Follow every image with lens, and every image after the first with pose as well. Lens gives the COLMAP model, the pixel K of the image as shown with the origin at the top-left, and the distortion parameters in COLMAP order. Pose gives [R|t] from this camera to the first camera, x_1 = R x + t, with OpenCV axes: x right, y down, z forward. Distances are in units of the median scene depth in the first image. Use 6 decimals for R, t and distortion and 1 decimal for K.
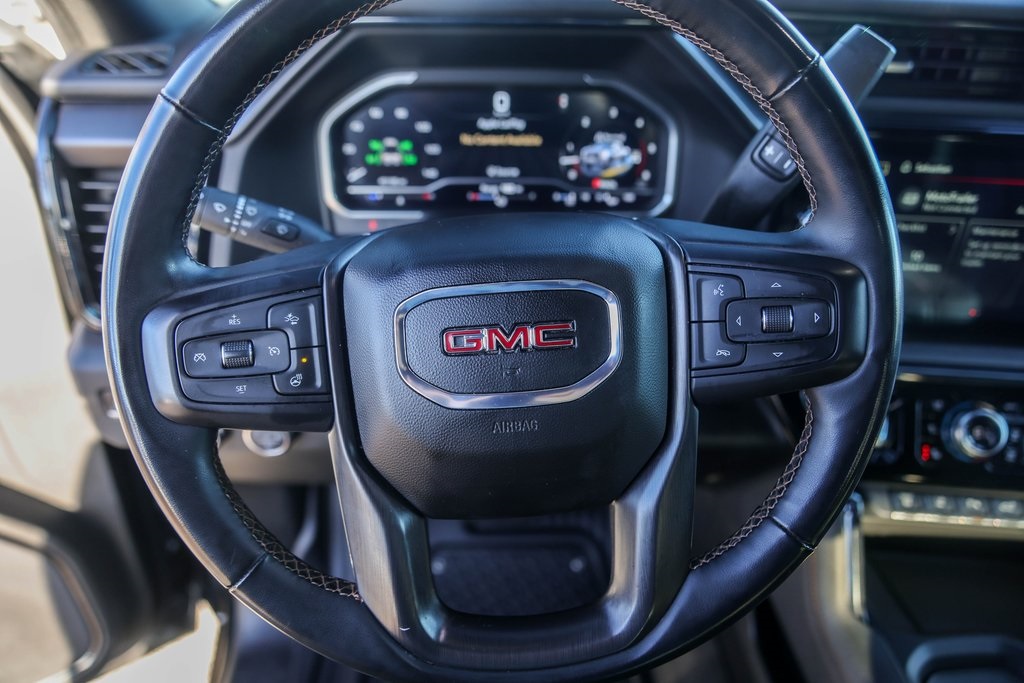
lens RADIAL K [[676.7, 0, 512.0], [0, 676.7, 341.5], [0, 0, 1]] dist [-0.014919, 0.001579]
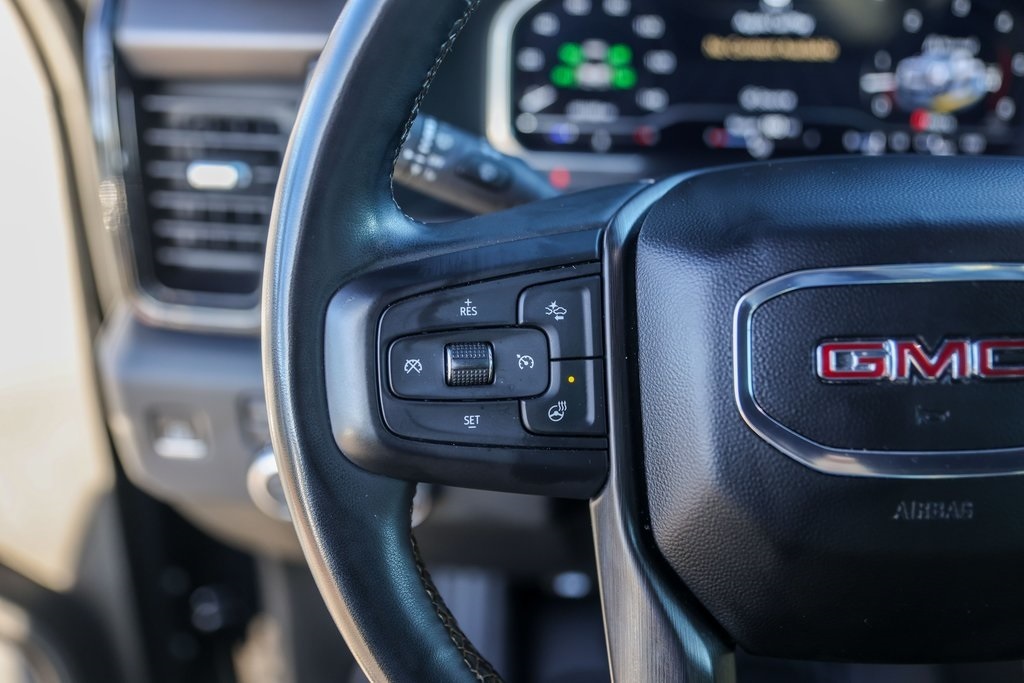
lens RADIAL K [[995.3, 0, 512.0], [0, 995.3, 341.5], [0, 0, 1]] dist [0.017907, 0.021653]
pose [[0.993079, 0.046010, -0.108059, -0.255297], [-0.048854, 0.998522, -0.023817, 0.017012], [0.106804, 0.028931, 0.993859, 0.094261]]
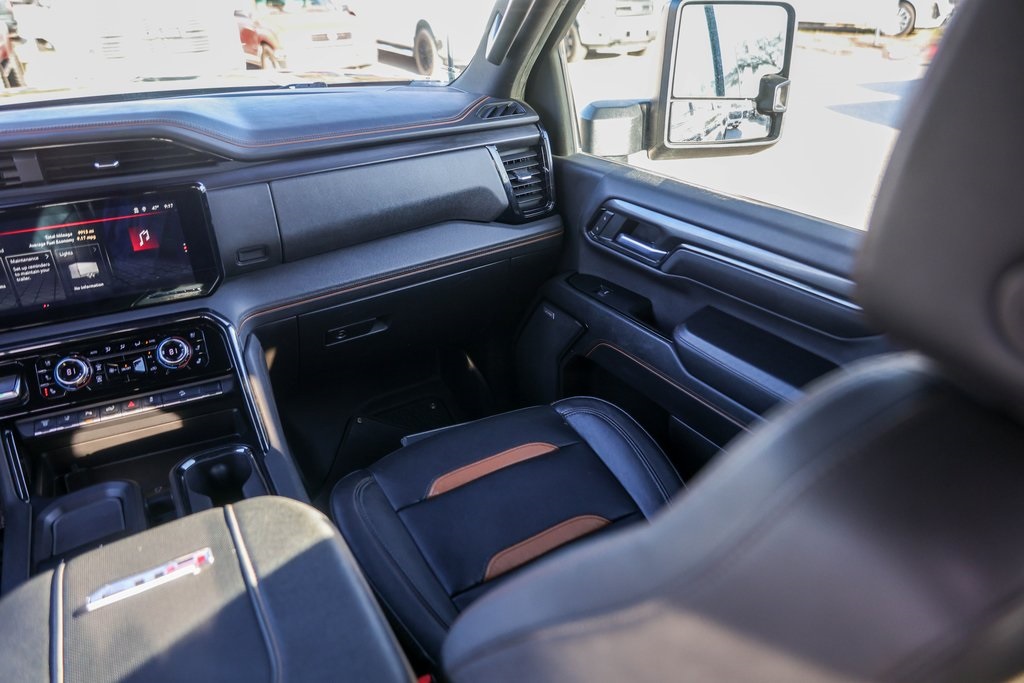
lens RADIAL K [[683.5, 0, 512.0], [0, 683.5, 341.5], [0, 0, 1]] dist [-0.023261, 0.010239]
pose [[0.870959, -0.259231, 0.417409, 1.599293], [0.290591, 0.956770, -0.012142, 0.678497], [-0.396217, 0.131871, 0.908638, -1.714560]]
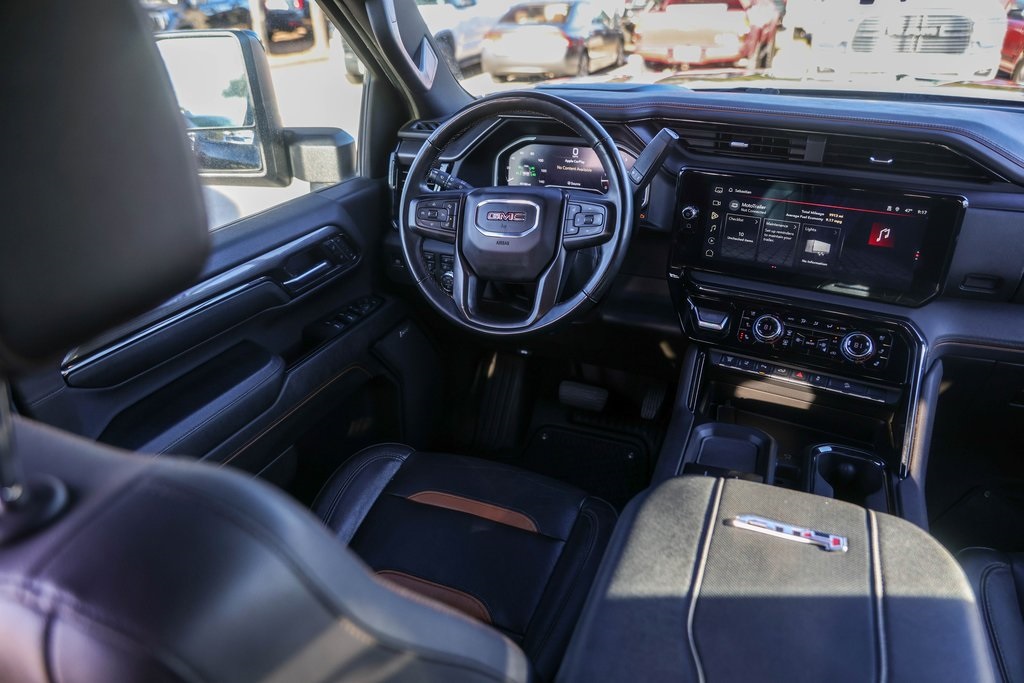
lens RADIAL K [[680.6, 0, 512.0], [0, 680.6, 341.5], [0, 0, 1]] dist [-0.019753, 0.005284]
pose [[0.914114, 0.162794, -0.371340, 1.241347], [-0.193718, 0.979918, -0.047276, 0.684077], [0.356186, 0.115151, 0.927293, -1.820744]]
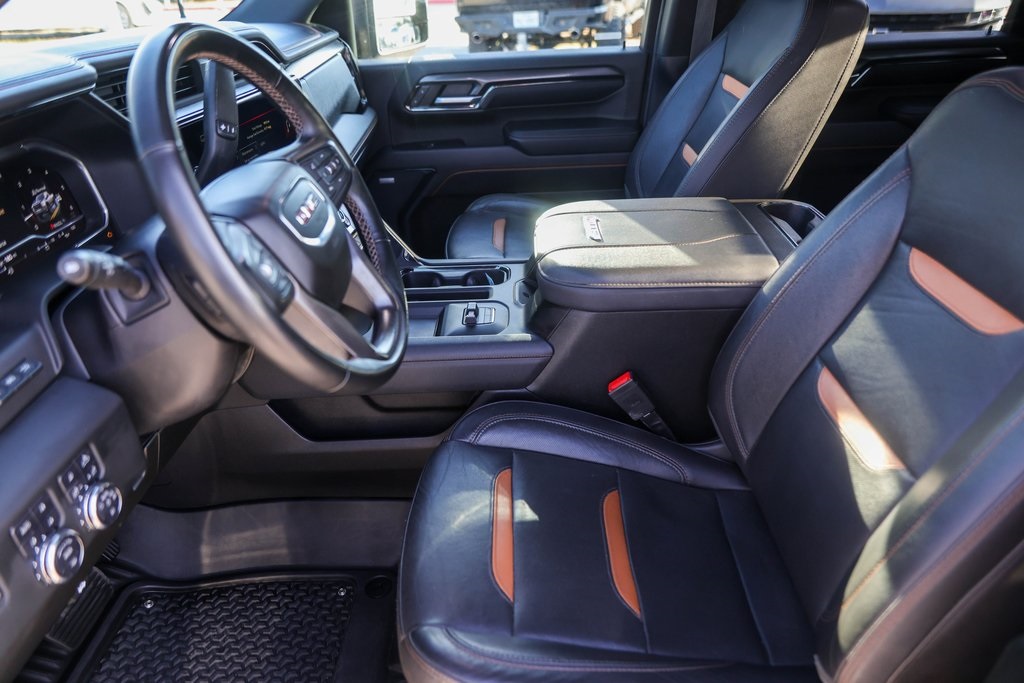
lens RADIAL K [[680.6, 0, 512.0], [0, 680.6, 341.5], [0, 0, 1]] dist [-0.019753, 0.005284]
pose [[0.041867, -0.507738, 0.860493, -1.873155], [0.563926, 0.722958, 0.399147, -0.179735], [-0.824763, 0.468544, 0.316595, 0.004545]]
